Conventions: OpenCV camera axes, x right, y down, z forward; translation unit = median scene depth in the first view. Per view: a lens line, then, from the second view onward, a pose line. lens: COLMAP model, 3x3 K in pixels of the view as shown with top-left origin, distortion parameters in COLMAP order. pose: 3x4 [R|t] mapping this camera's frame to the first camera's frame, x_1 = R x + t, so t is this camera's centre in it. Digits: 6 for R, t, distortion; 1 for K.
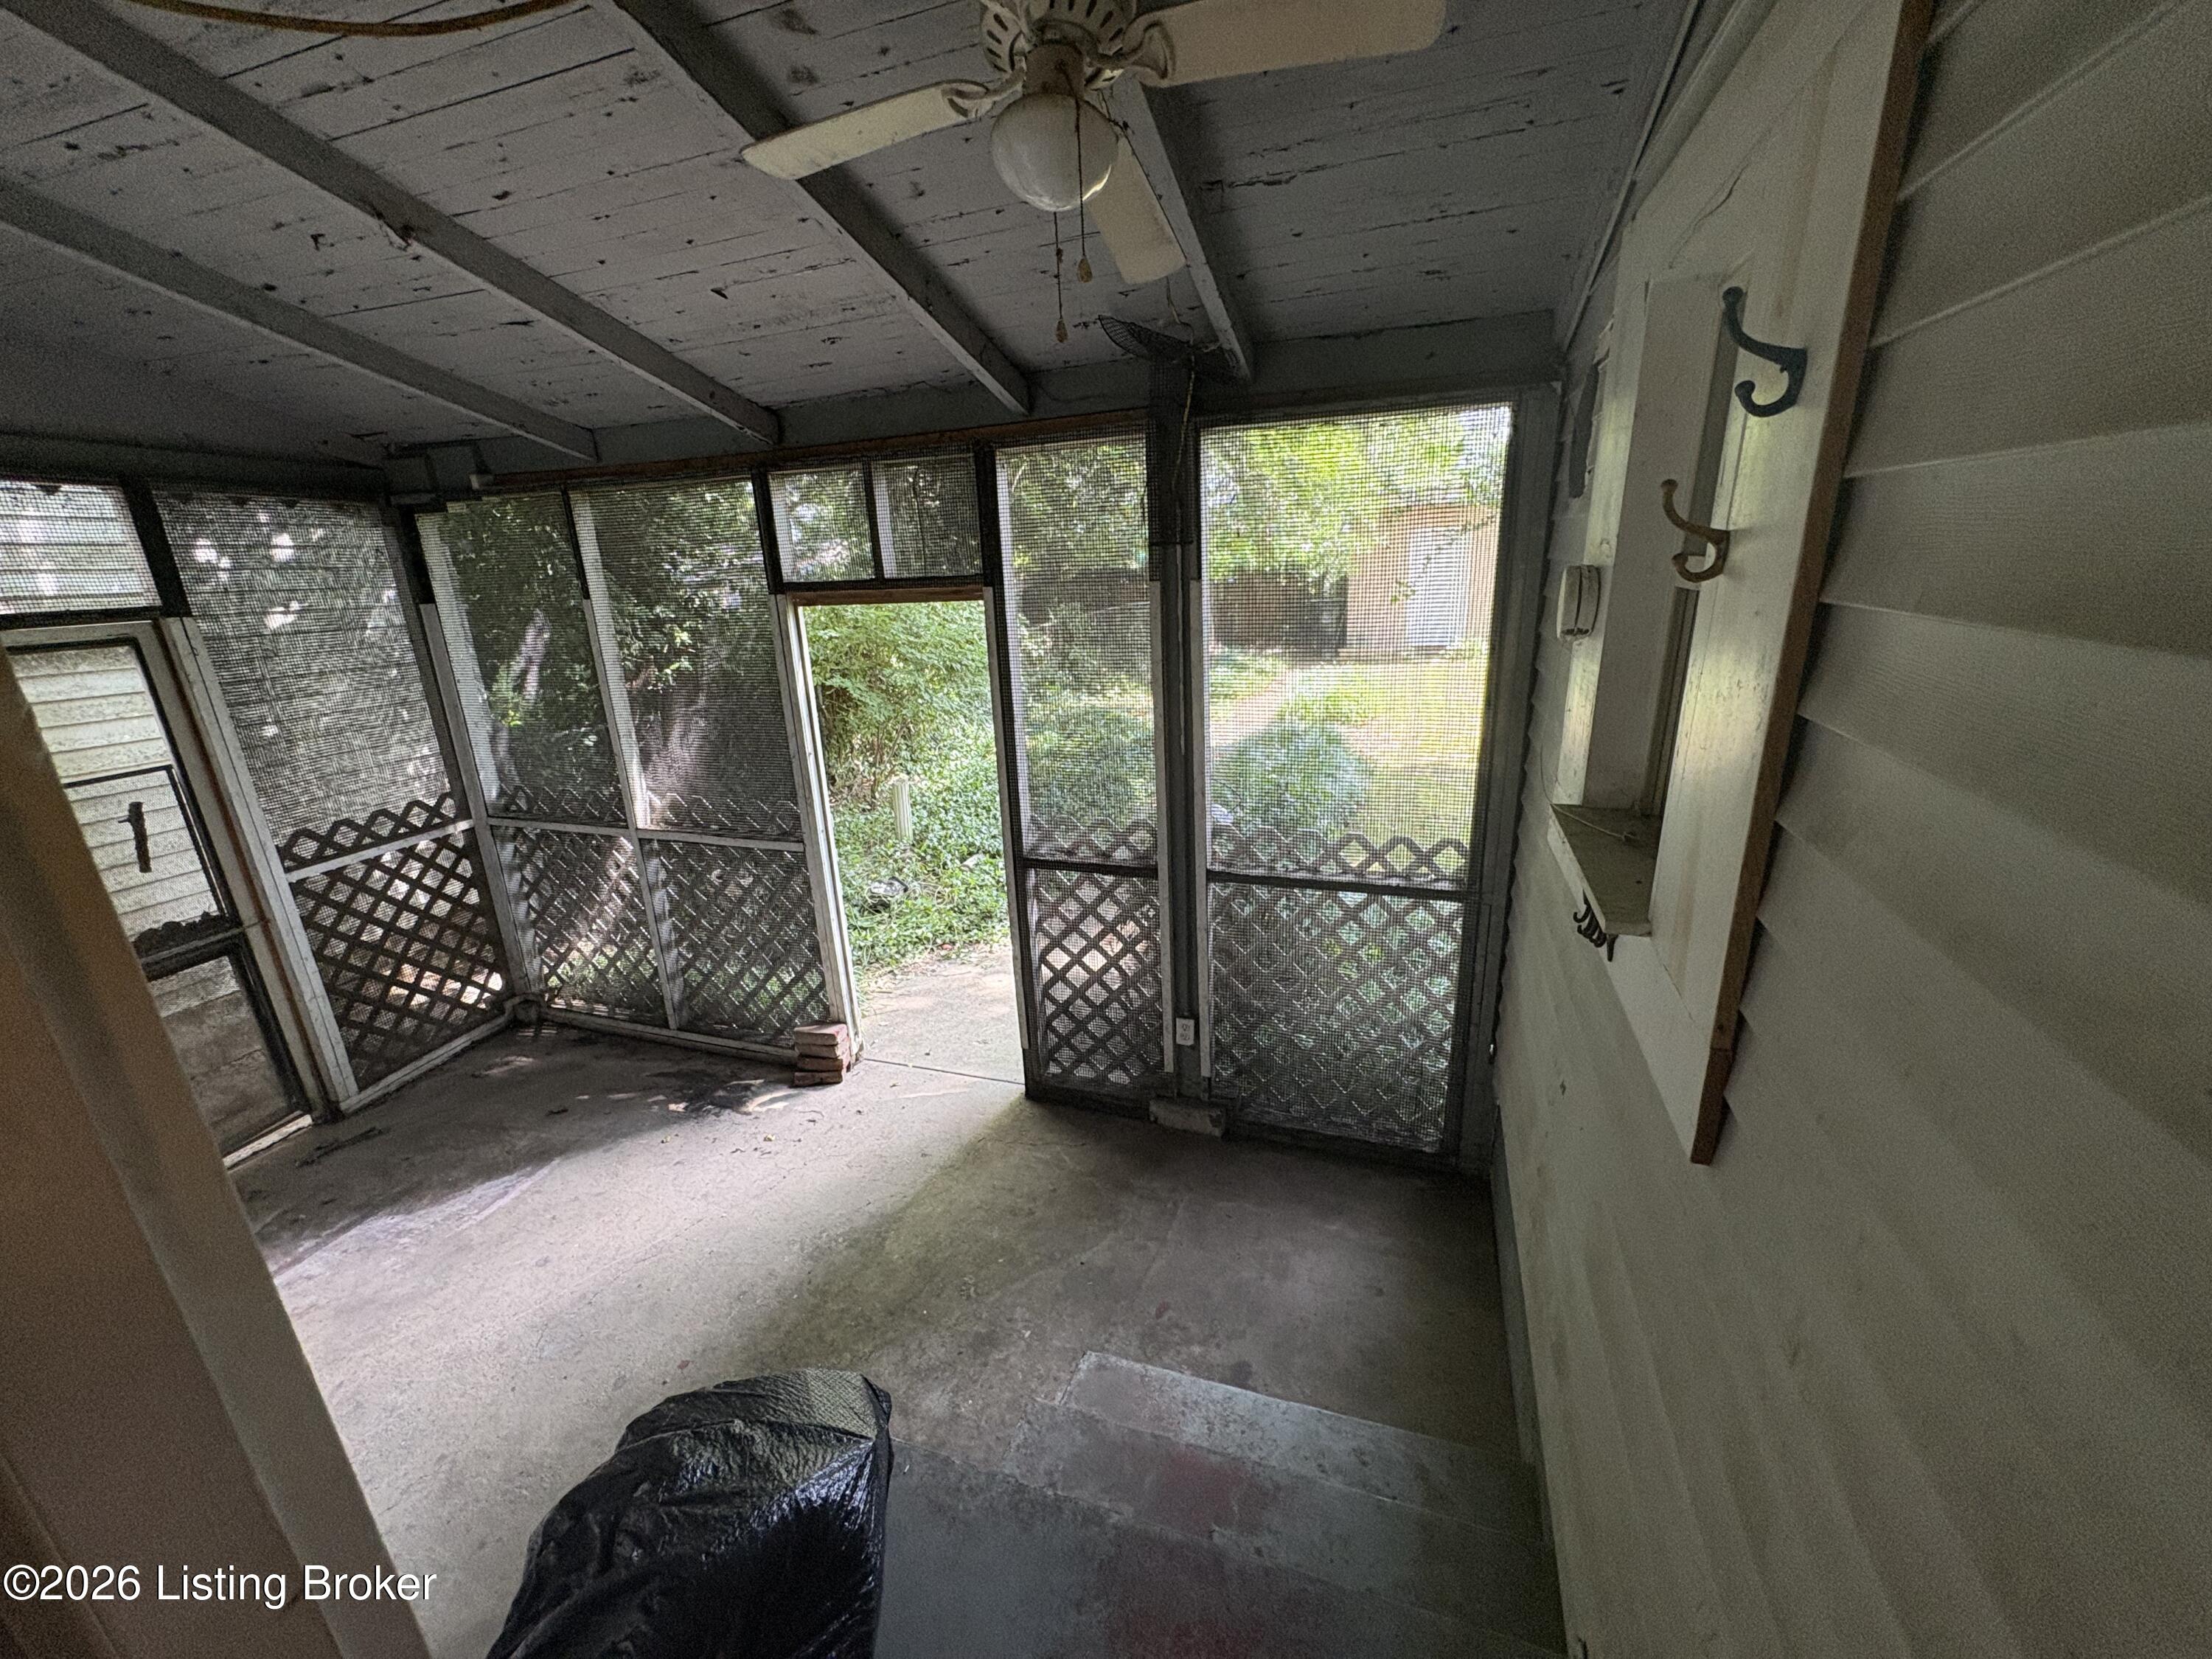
lens RADIAL K [[885.7, 0, 1105.4], [0, 885.7, 836.1], [0, 0, 1]] dist [-0.000977, -0.000164]
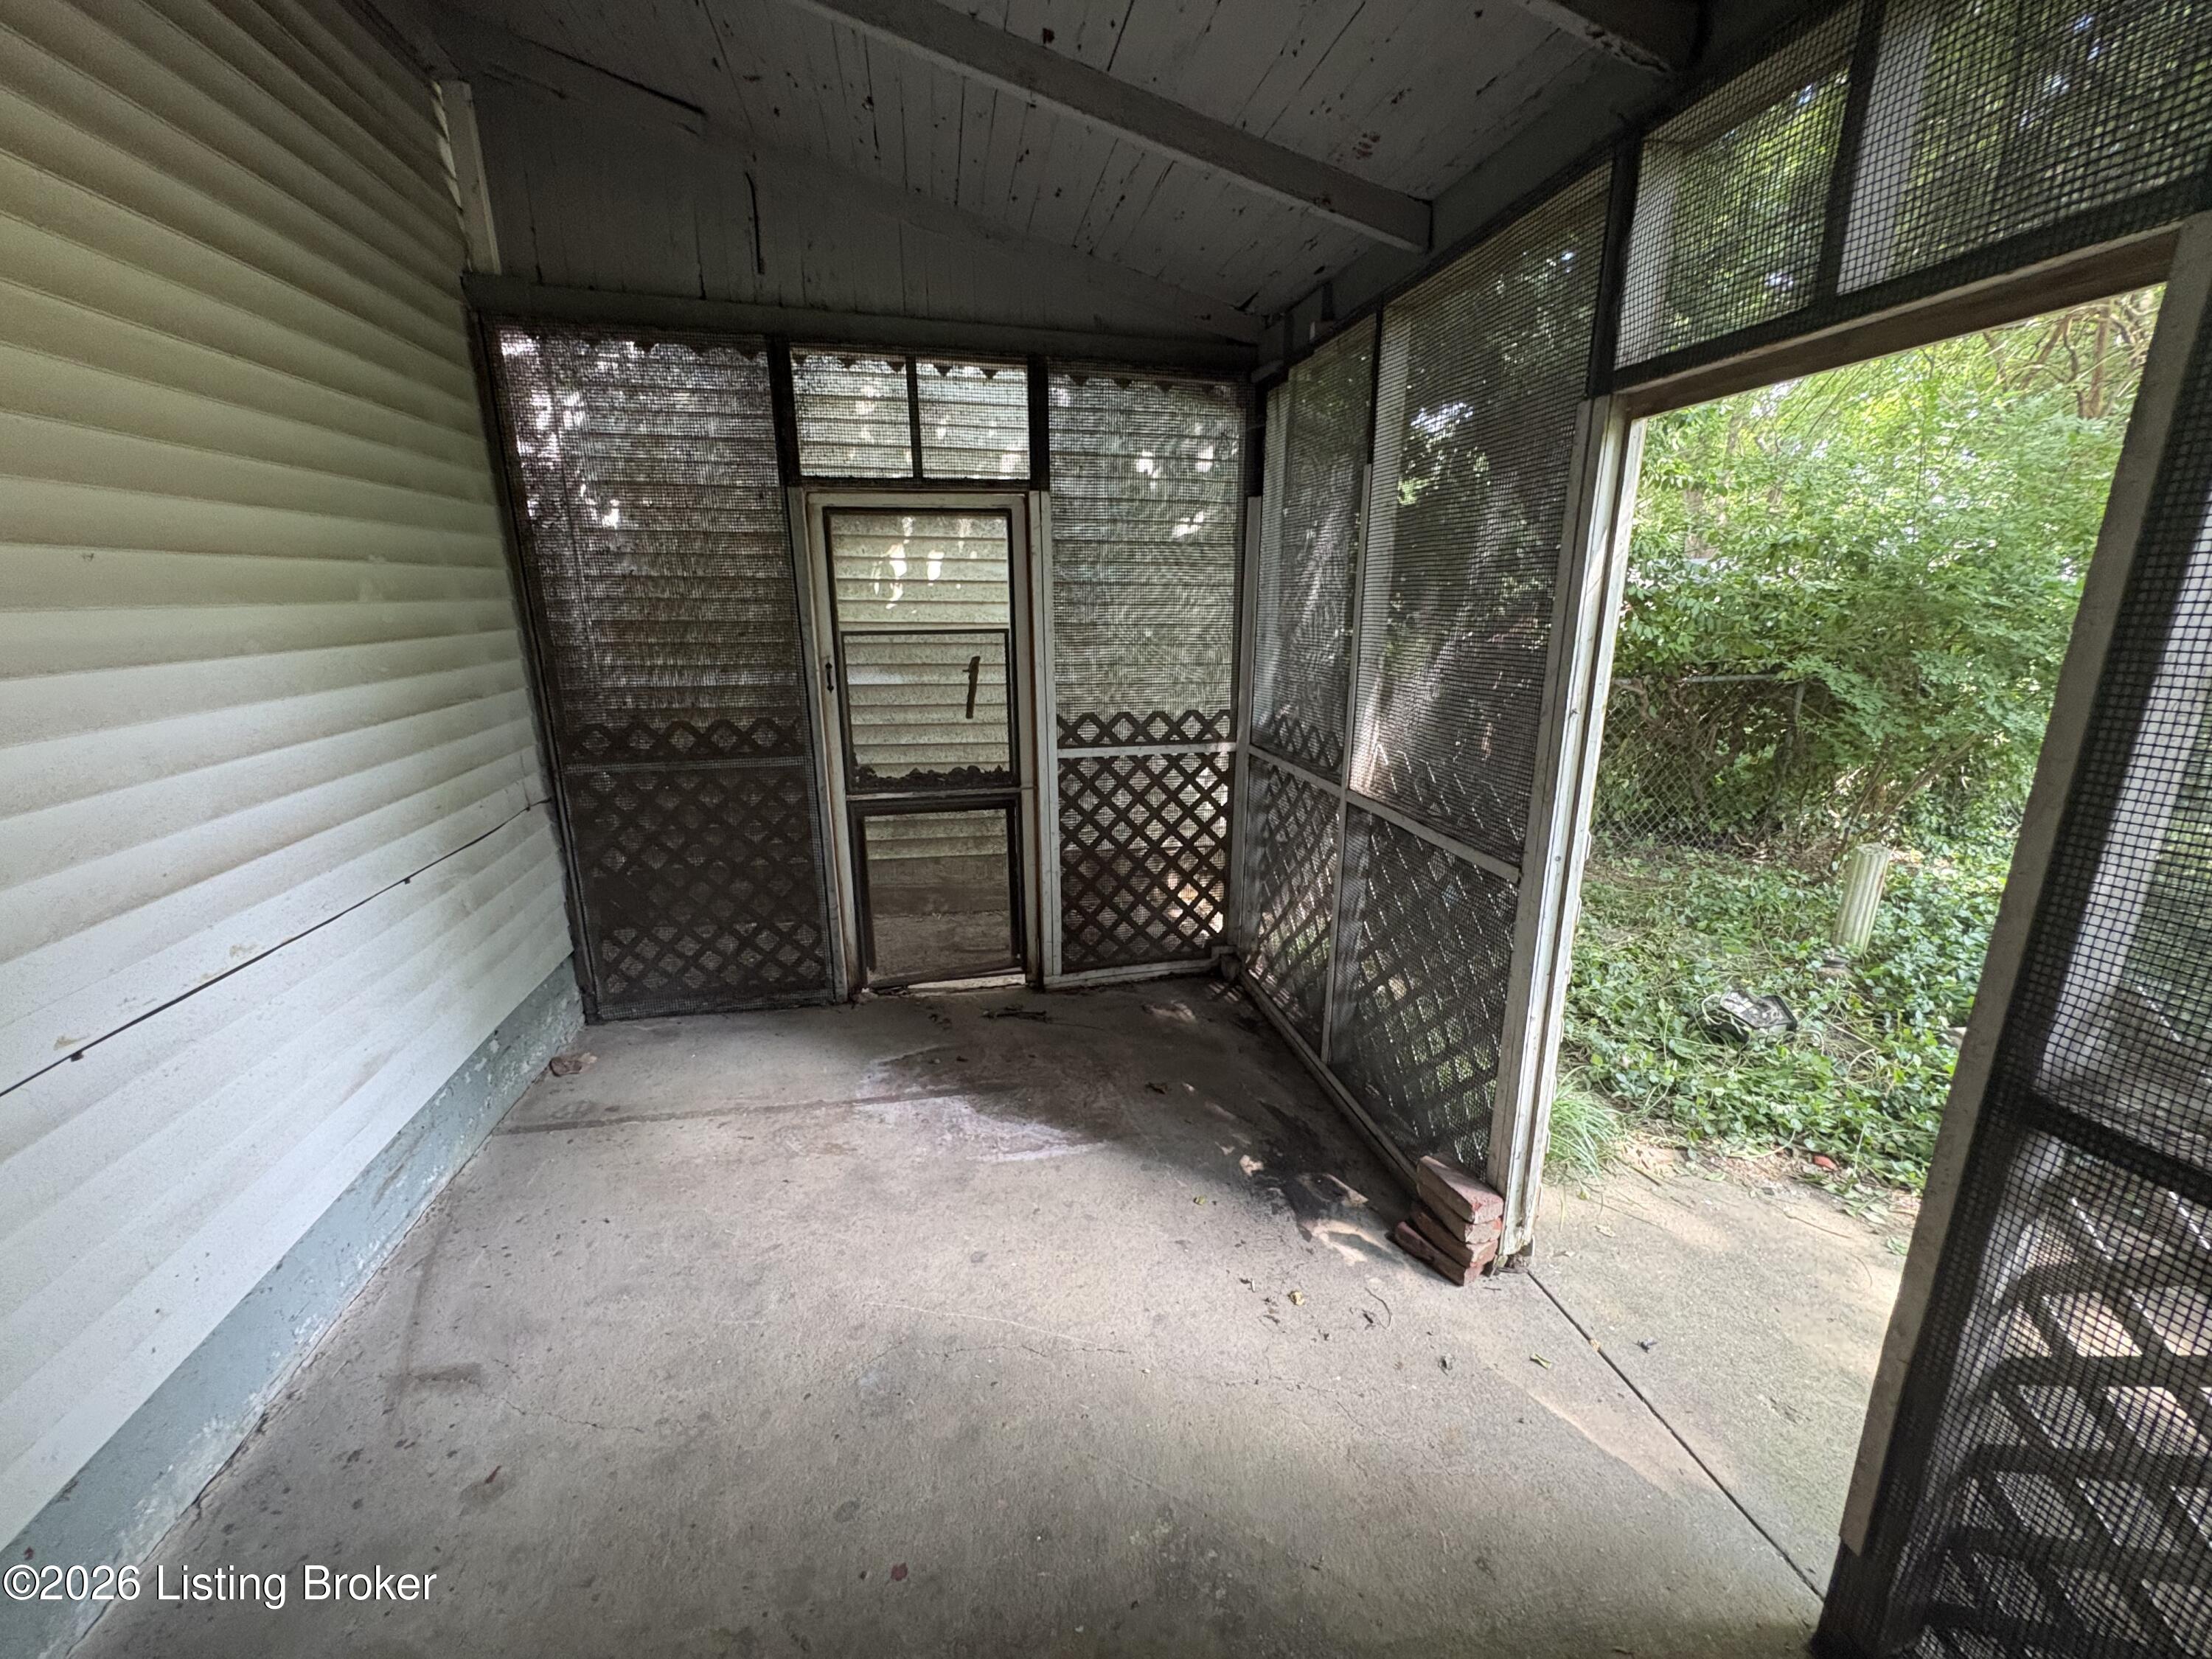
lens RADIAL K [[885.7, 0, 1109.1], [0, 885.7, 831.2], [0, 0, 1]] dist [-0.000977, -0.000164]
pose [[0.501353, 0.257121, -0.826156, -0.013532], [-0.277958, 0.952076, 0.127632, -0.012581], [0.819380, 0.165648, 0.548795, 0.438024]]
